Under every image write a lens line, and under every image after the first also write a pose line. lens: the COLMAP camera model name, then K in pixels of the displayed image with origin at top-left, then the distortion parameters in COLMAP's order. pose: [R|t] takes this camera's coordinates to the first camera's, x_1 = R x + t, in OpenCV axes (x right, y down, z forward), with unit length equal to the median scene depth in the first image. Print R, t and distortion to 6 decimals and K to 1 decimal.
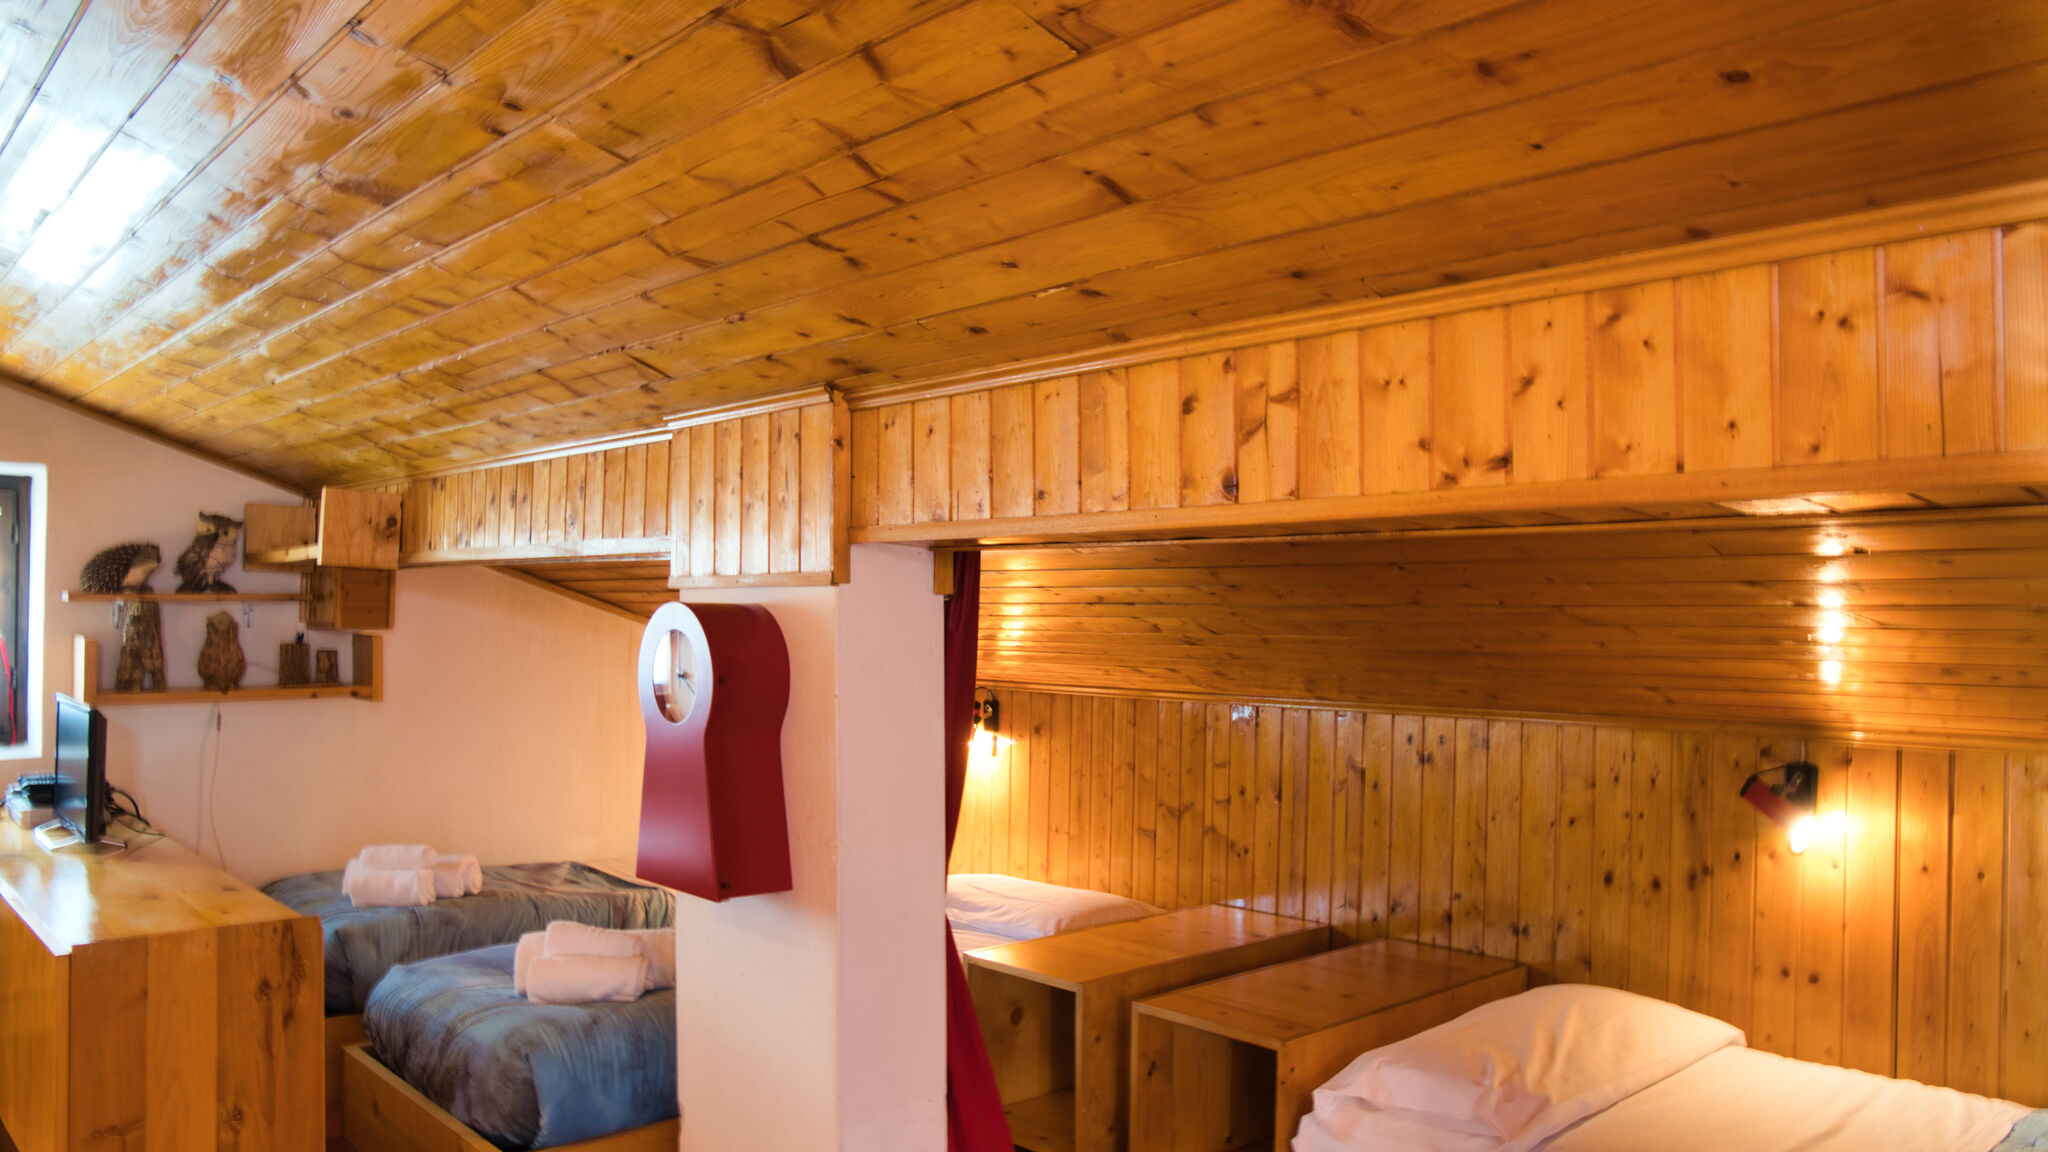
lens RADIAL K [[1545.2, 0, 1033.2], [0, 1545.2, 571.4], [0, 0, 1]] dist [-0.138656, 0.112088]
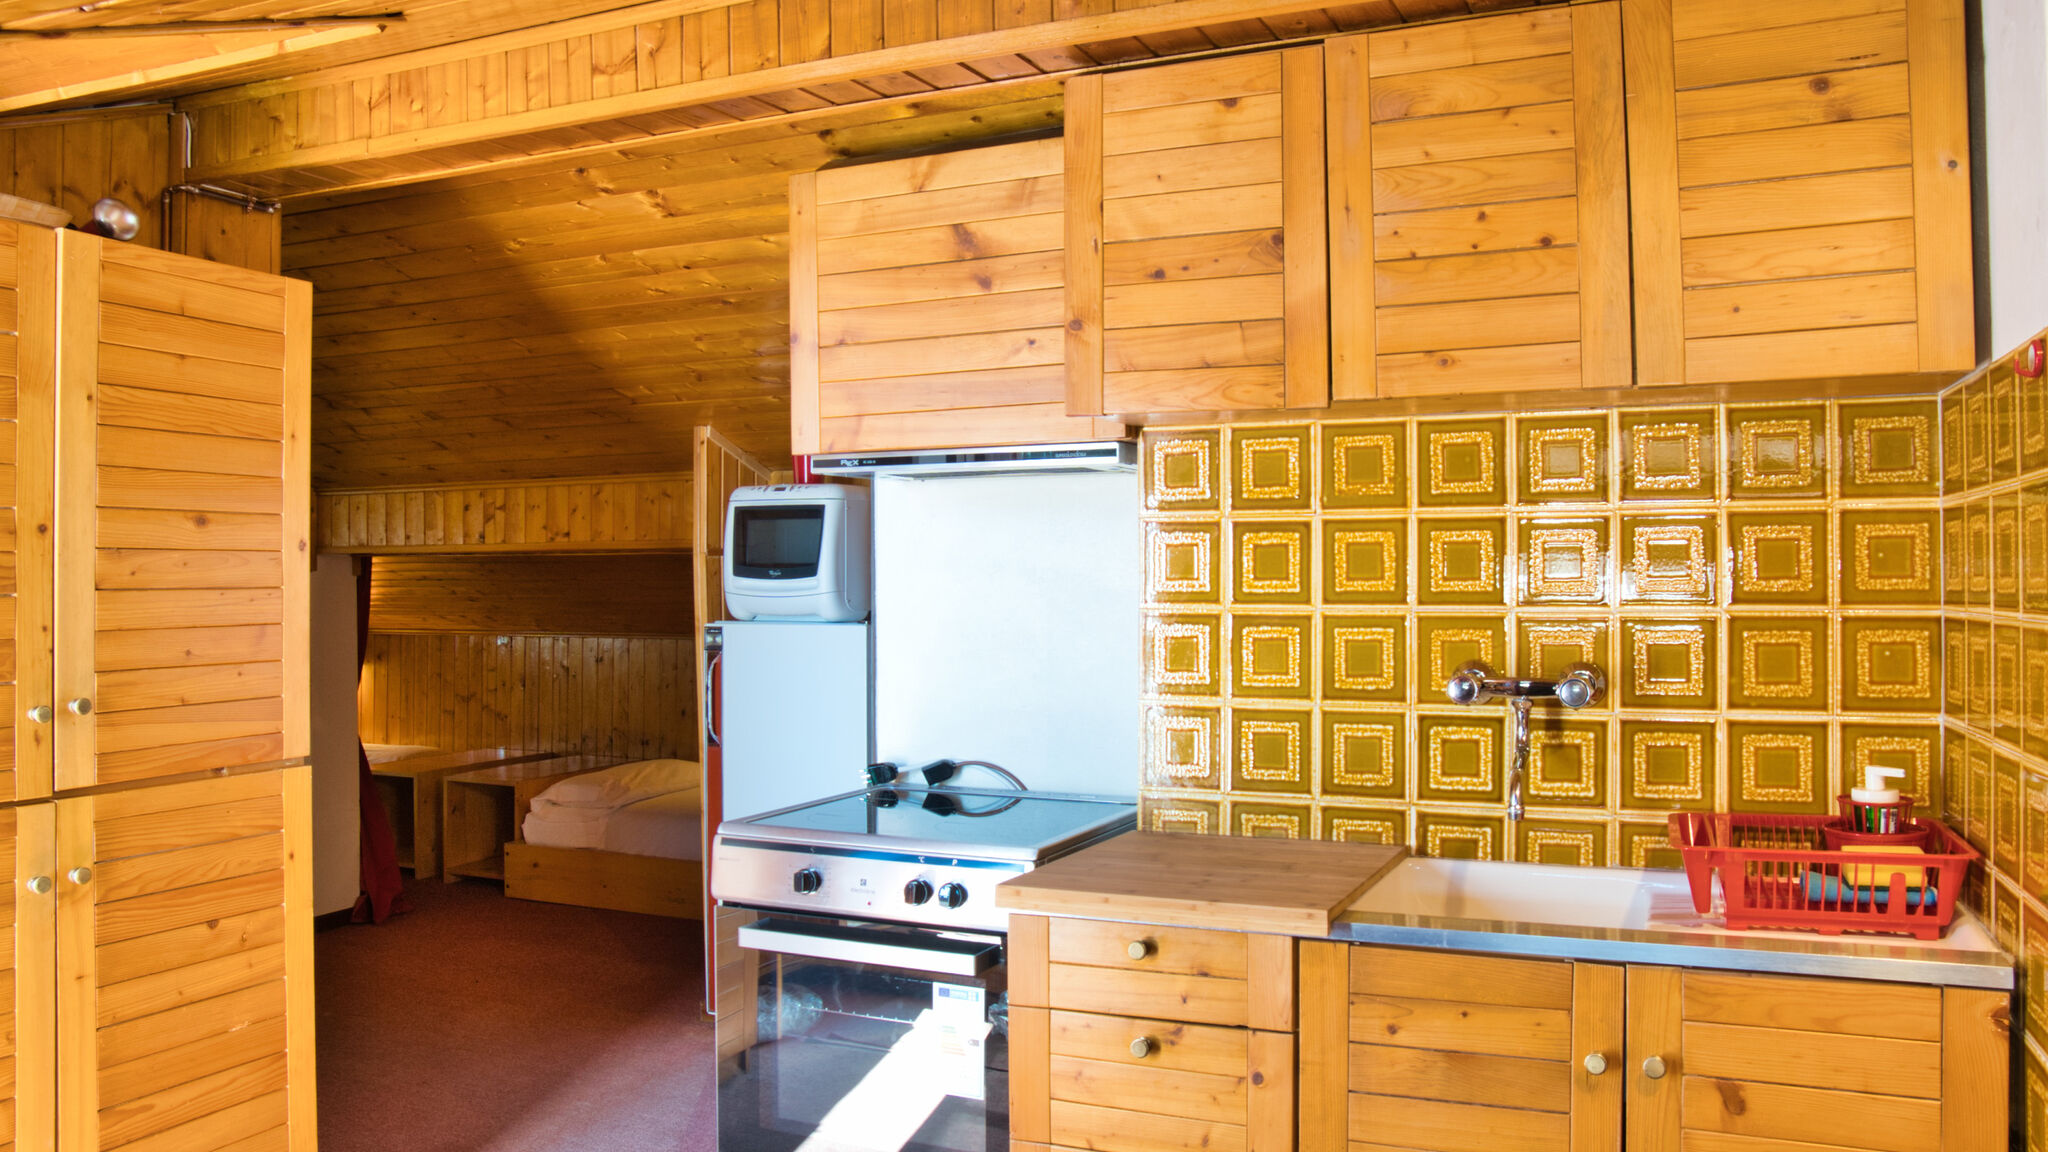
lens RADIAL K [[1545.2, 0, 1033.2], [0, 1545.2, 571.4], [0, 0, 1]] dist [-0.138656, 0.112088]
pose [[0.902086, -0.001750, 0.431553, -0.083913], [-0.004353, 0.999904, 0.013154, -0.017469], [-0.431534, -0.013745, 0.901992, -1.003223]]
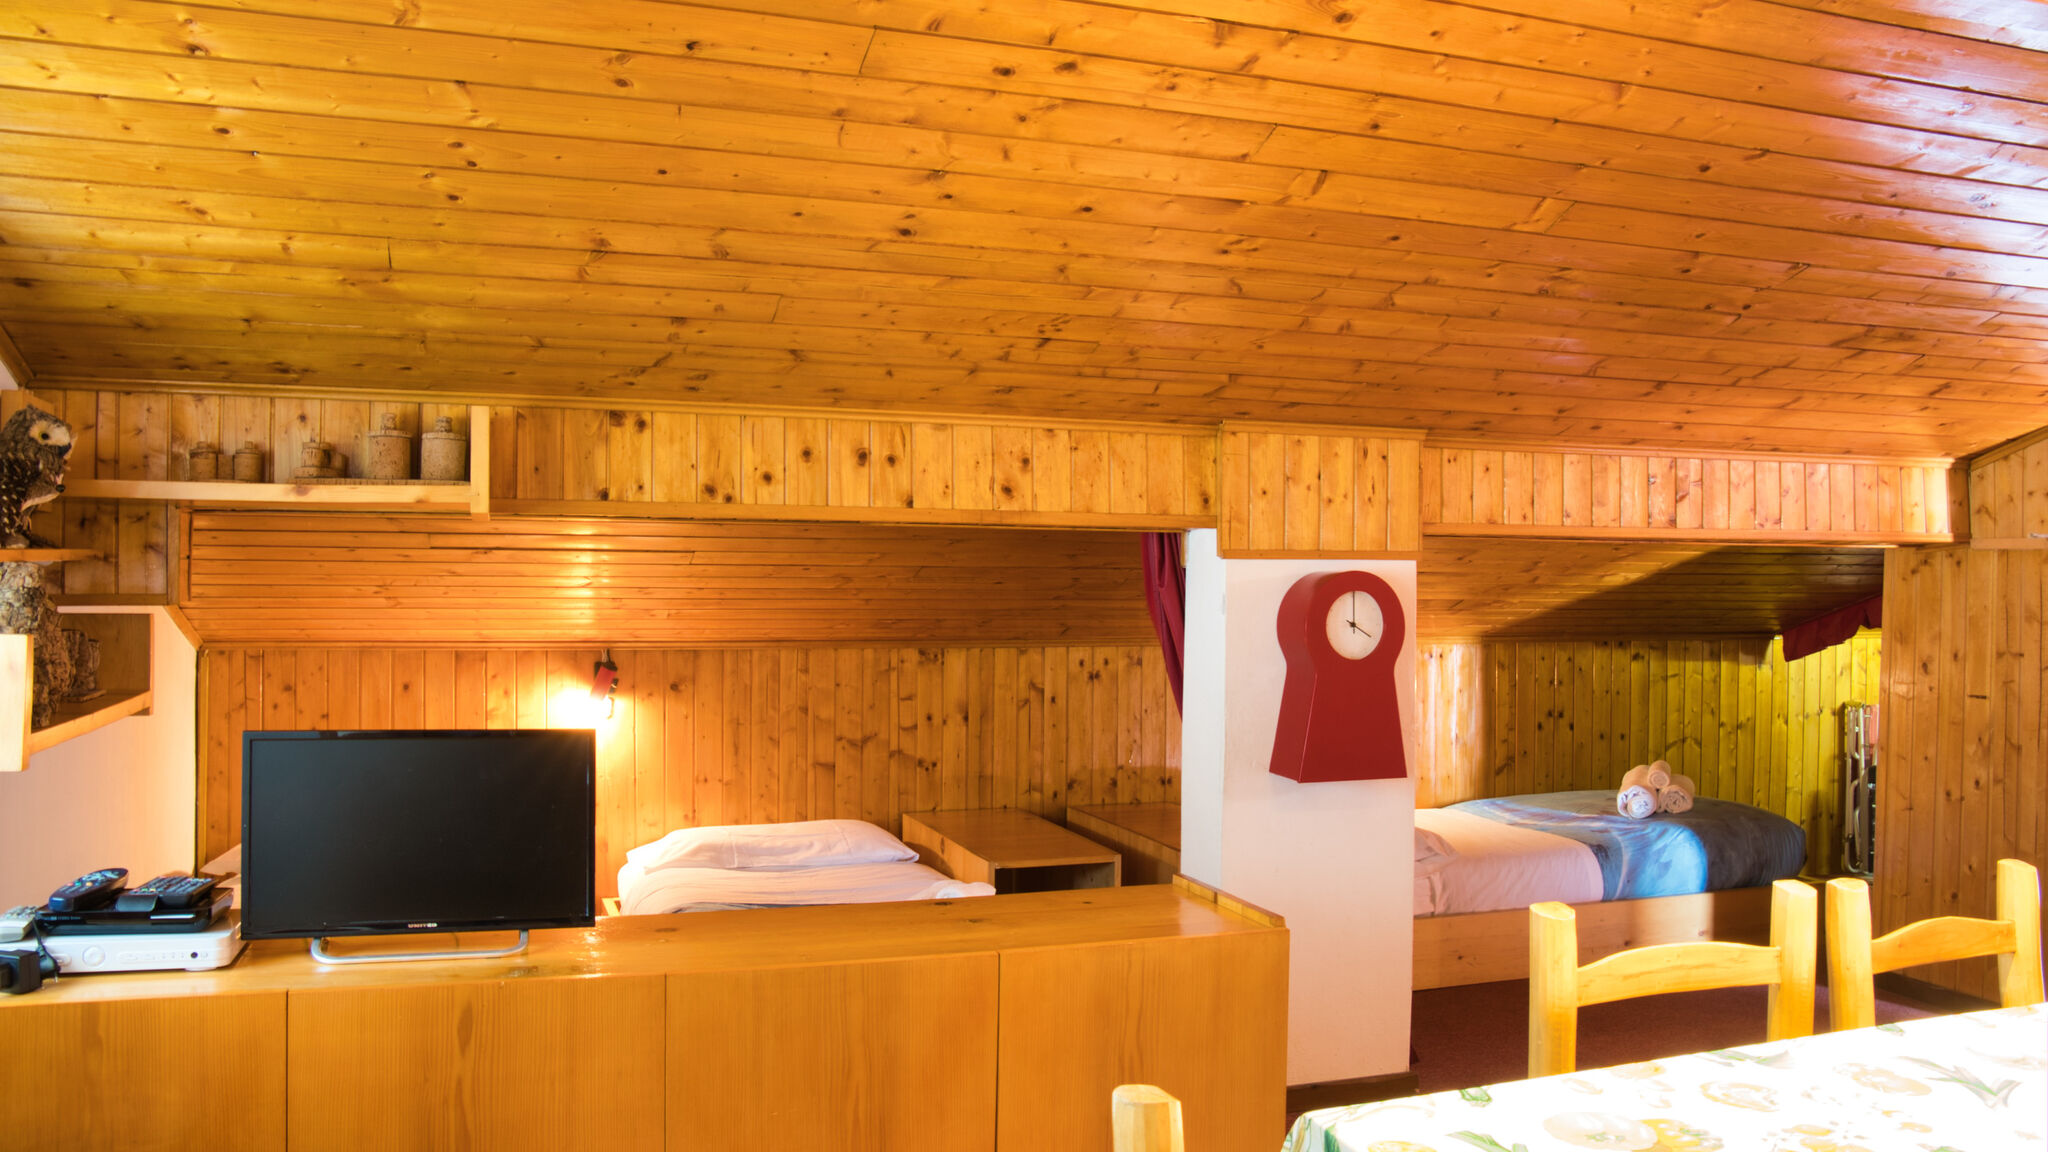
lens RADIAL K [[1545.2, 0, 1033.2], [0, 1545.2, 571.4], [0, 0, 1]] dist [-0.138656, 0.112088]
pose [[0.388298, -0.001021, 0.921534, -1.126134], [-0.027074, 0.999555, 0.012516, 0.008343], [-0.921136, -0.029810, 0.388097, 0.508399]]
